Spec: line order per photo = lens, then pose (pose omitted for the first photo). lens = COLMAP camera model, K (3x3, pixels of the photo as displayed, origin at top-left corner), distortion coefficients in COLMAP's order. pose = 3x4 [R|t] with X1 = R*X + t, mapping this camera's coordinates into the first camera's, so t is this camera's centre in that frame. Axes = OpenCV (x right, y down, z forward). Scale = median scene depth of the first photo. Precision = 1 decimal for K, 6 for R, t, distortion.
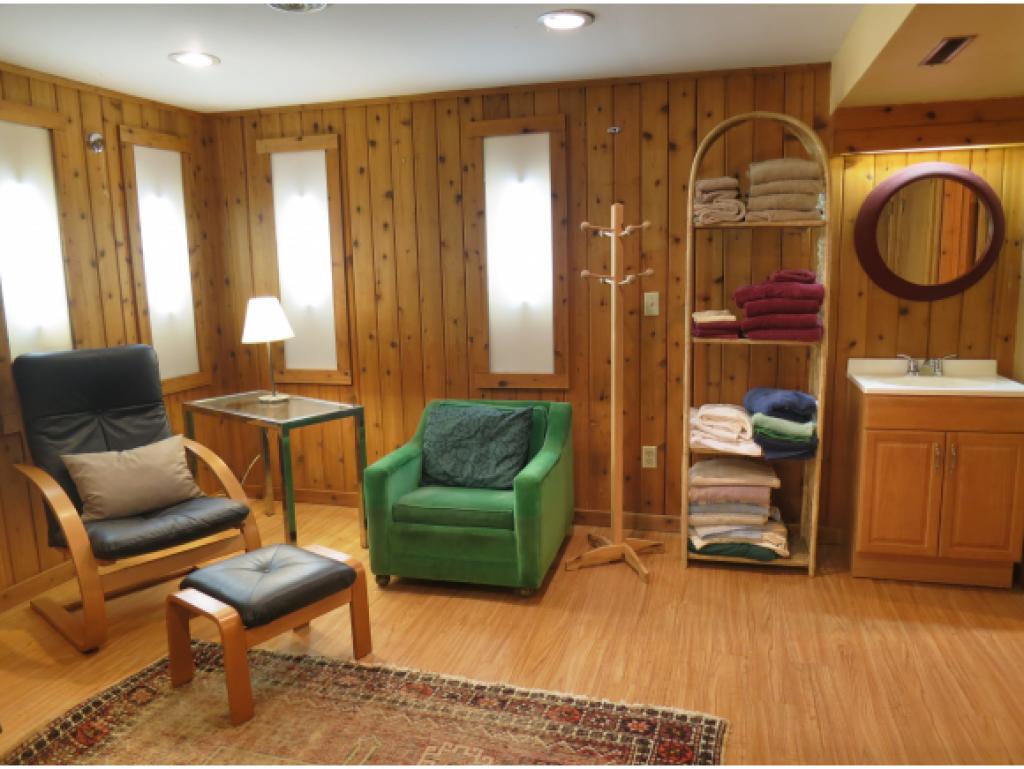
lens RADIAL K [[764.3, 0, 507.0], [0, 764.3, 386.4], [0, 0, 1]] dist [-0.046788, 0.011154]
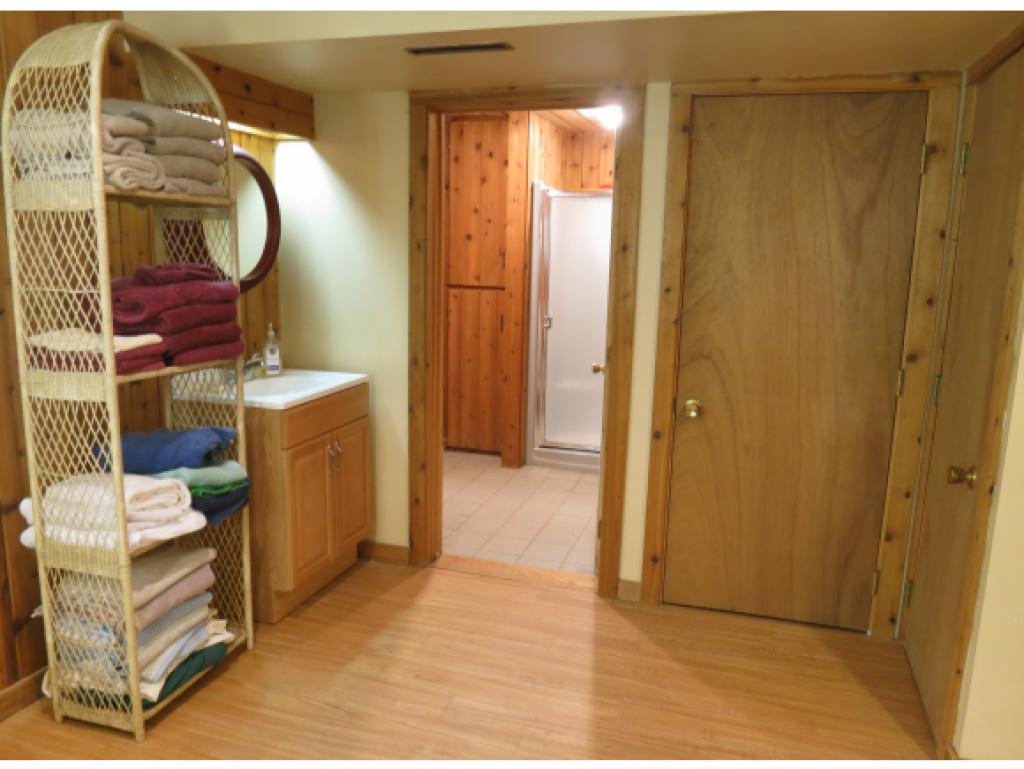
lens RADIAL K [[764.3, 0, 512.4], [0, 764.3, 382.2], [0, 0, 1]] dist [-0.046788, 0.011154]
pose [[0.020730, -0.151718, 0.988206, -0.352696], [0.139758, 0.979154, 0.147396, -0.107928], [-0.989969, 0.135055, 0.041501, 0.688499]]
